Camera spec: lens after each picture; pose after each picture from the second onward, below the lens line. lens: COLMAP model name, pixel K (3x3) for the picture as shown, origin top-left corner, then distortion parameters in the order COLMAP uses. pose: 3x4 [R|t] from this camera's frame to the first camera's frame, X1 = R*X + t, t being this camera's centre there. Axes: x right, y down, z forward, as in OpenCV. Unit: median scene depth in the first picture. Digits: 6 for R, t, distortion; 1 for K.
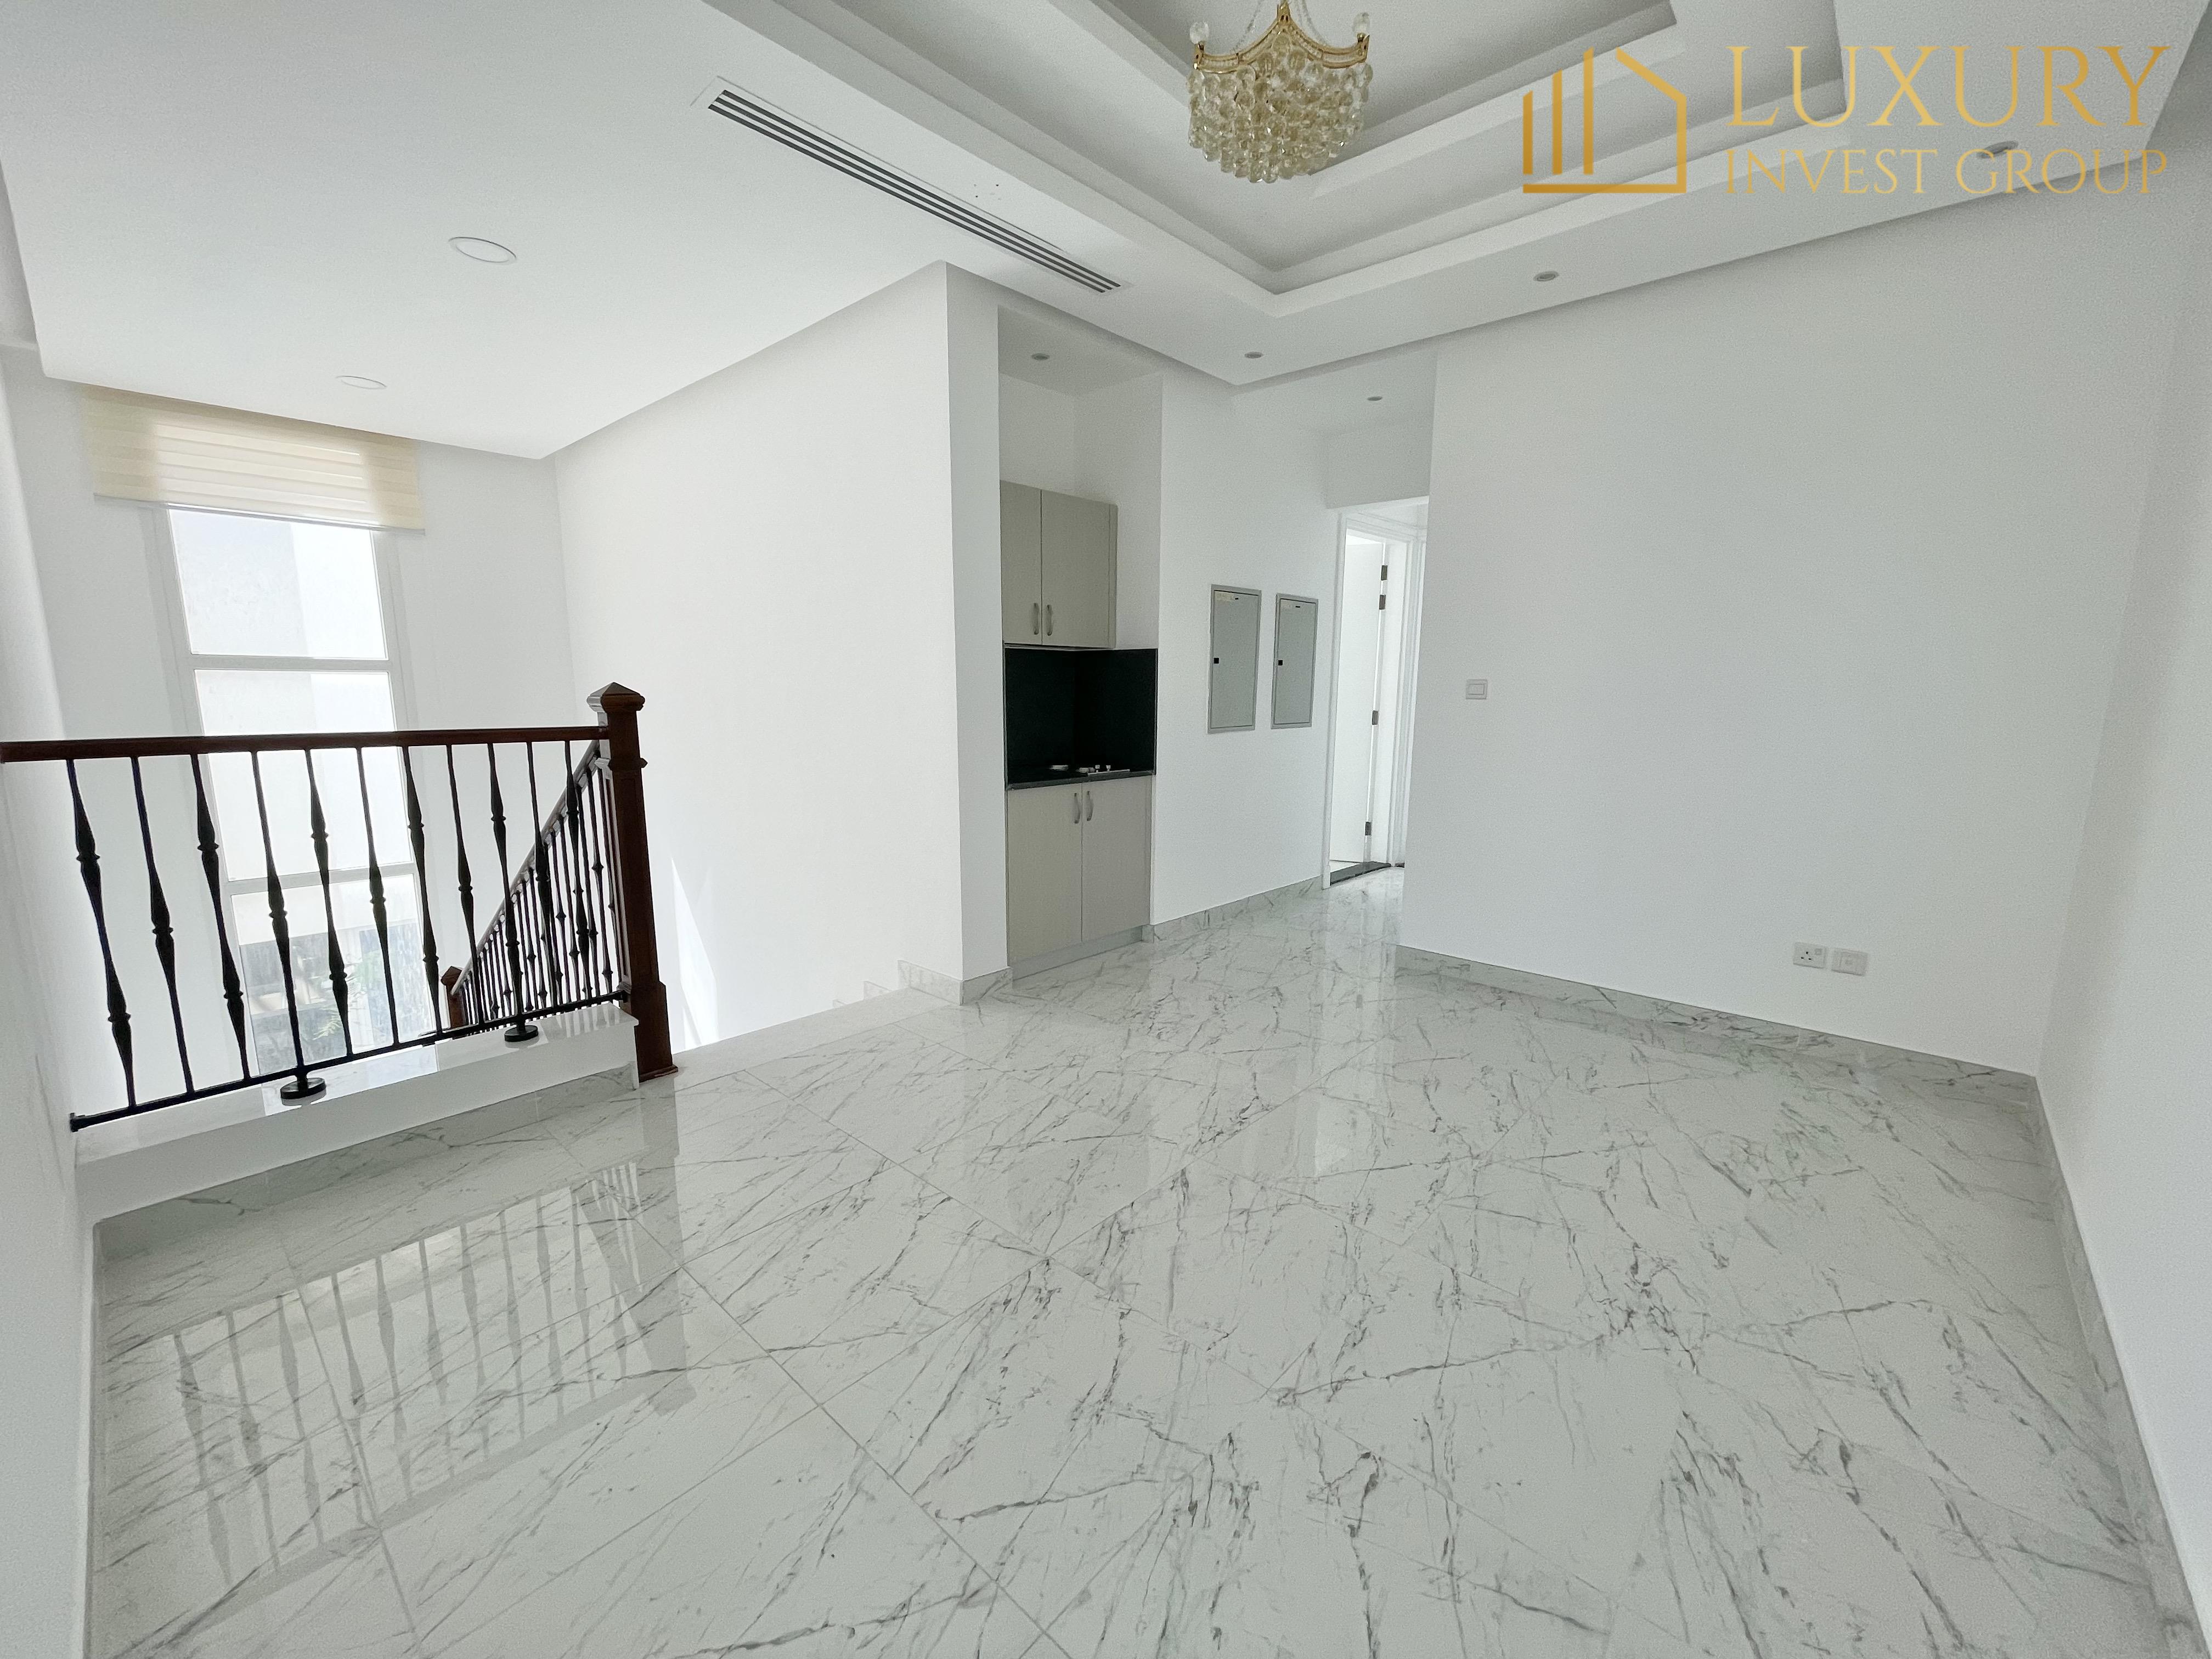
lens RADIAL K [[892.9, 0, 1105.9], [0, 892.9, 836.8], [0, 0, 1]] dist [-0.003974, 0.002661]
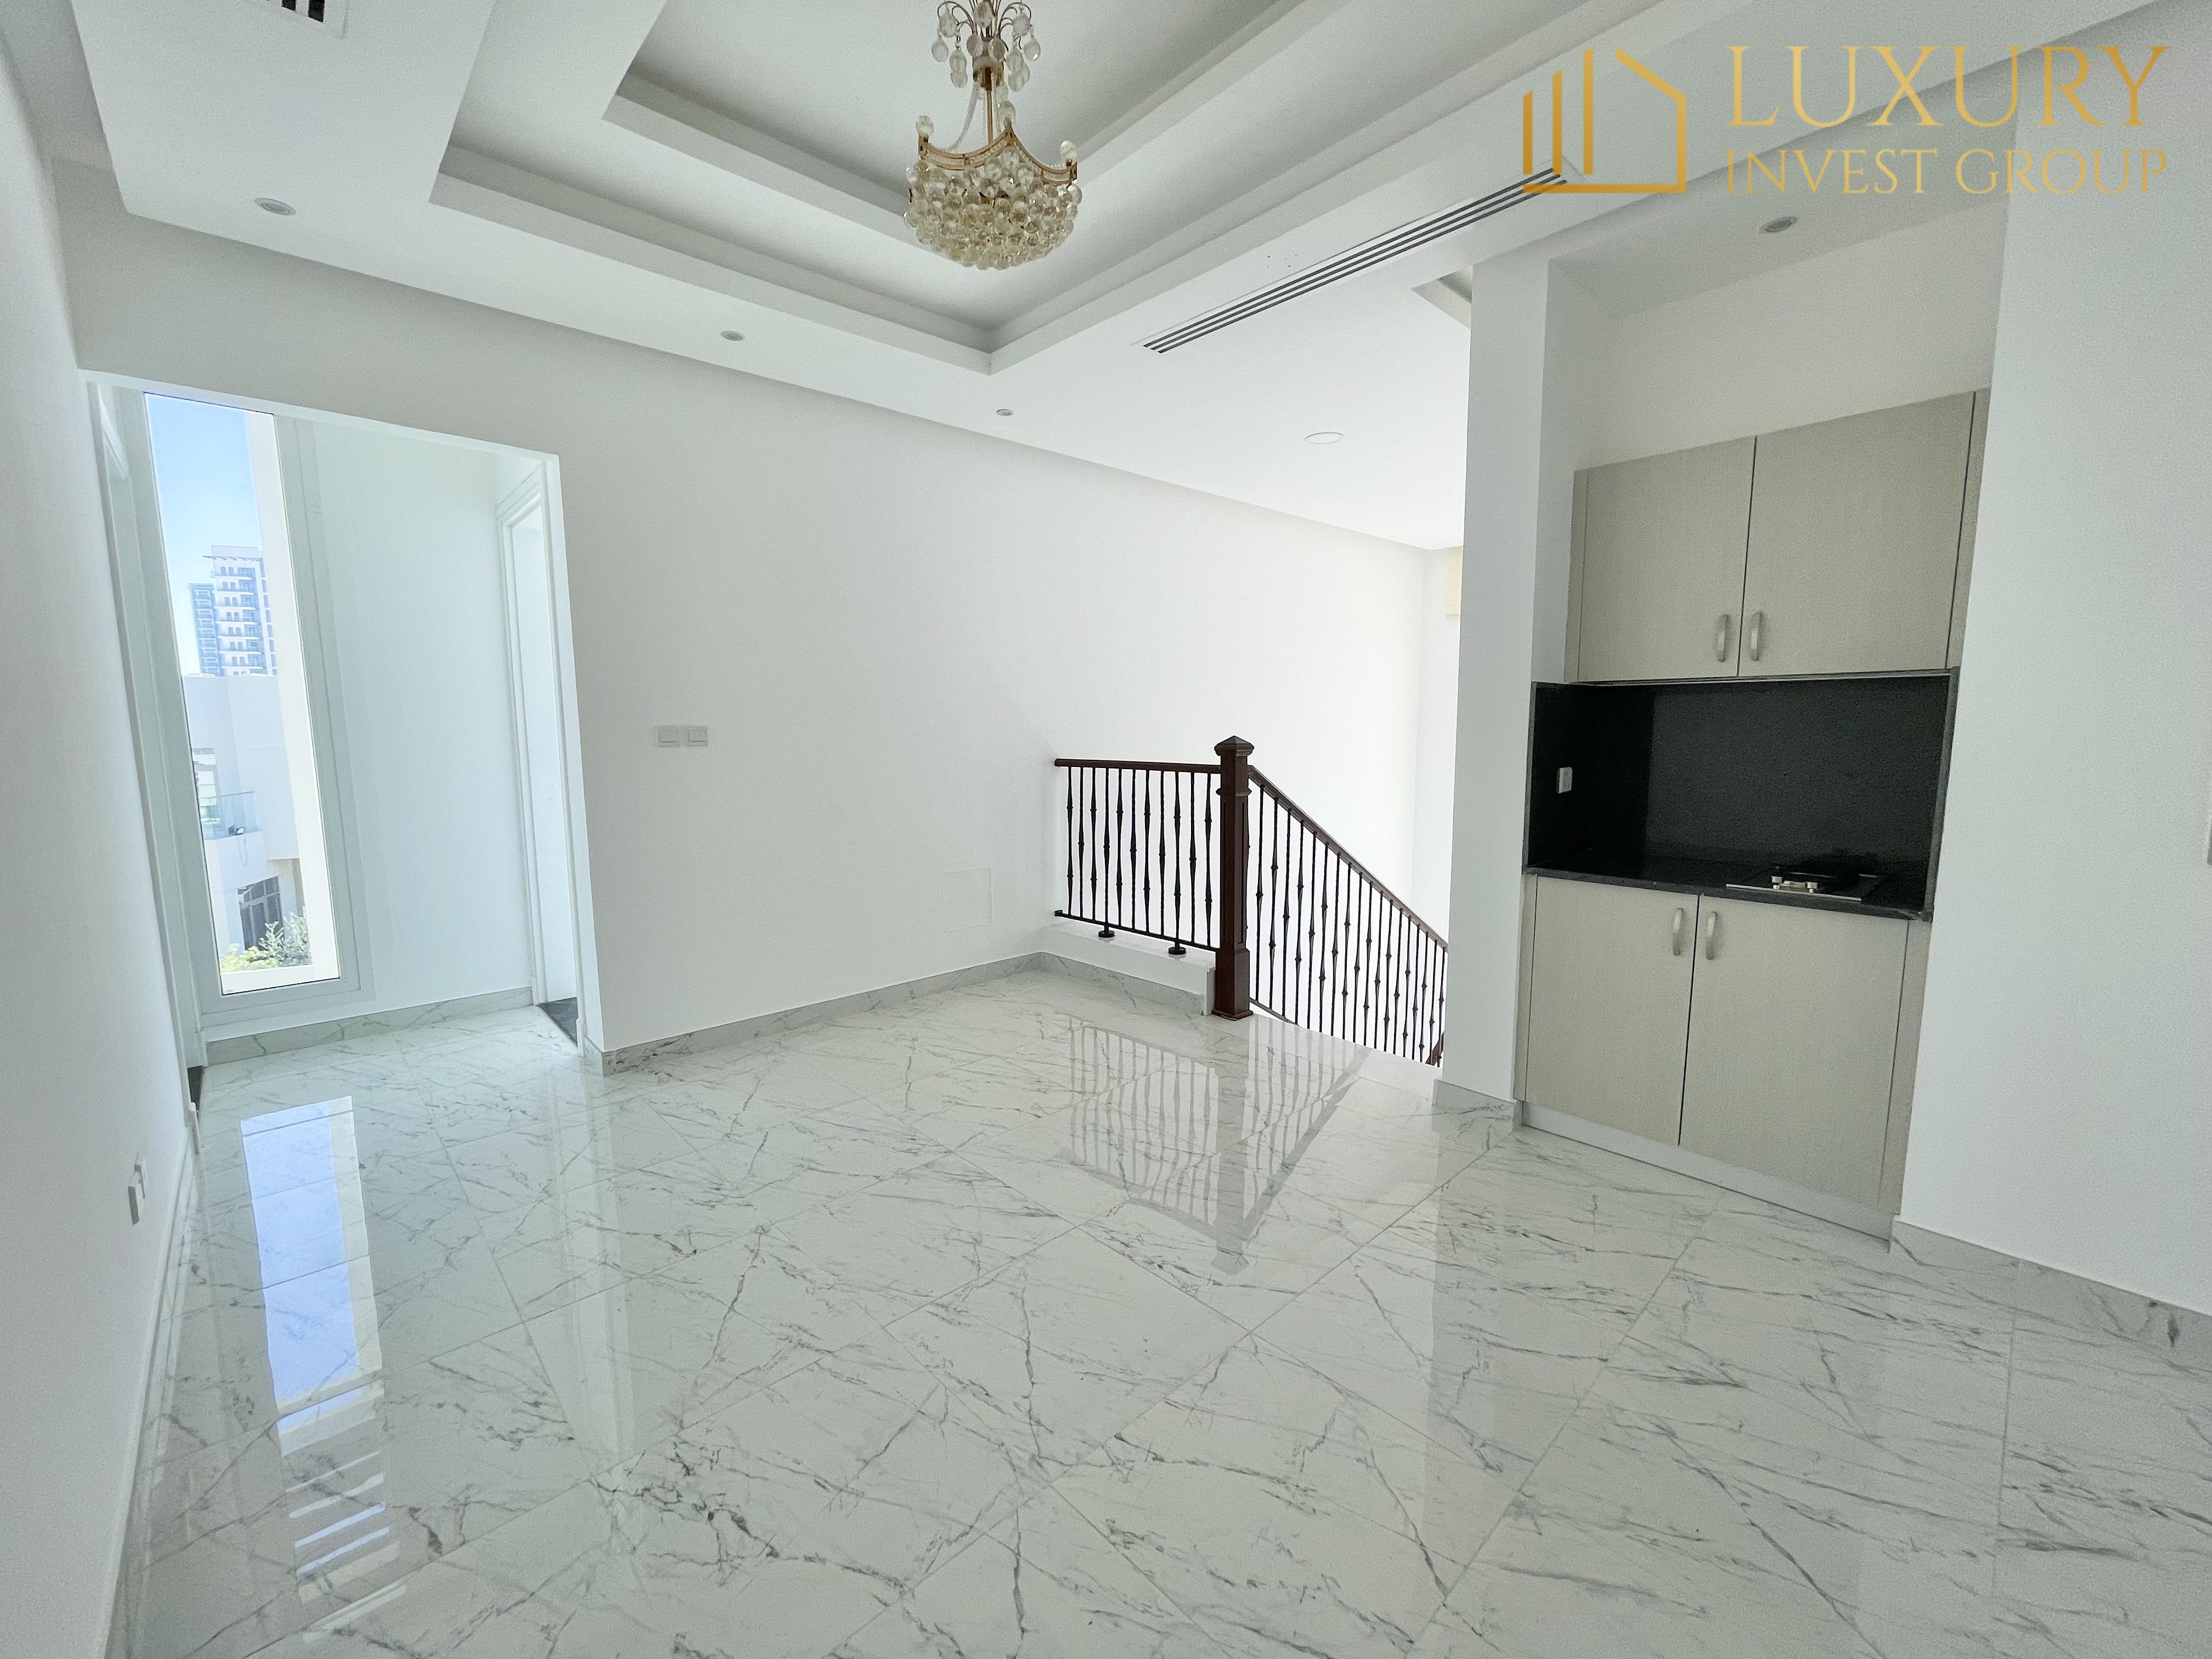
lens RADIAL K [[892.9, 0, 1105.0], [0, 892.9, 830.0], [0, 0, 1]] dist [-0.003974, 0.002661]
pose [[-0.083021, 0.112123, -0.990220, 1.083258], [-0.162475, 0.978832, 0.124456, -0.200980], [0.983214, 0.171219, -0.063046, 1.086064]]
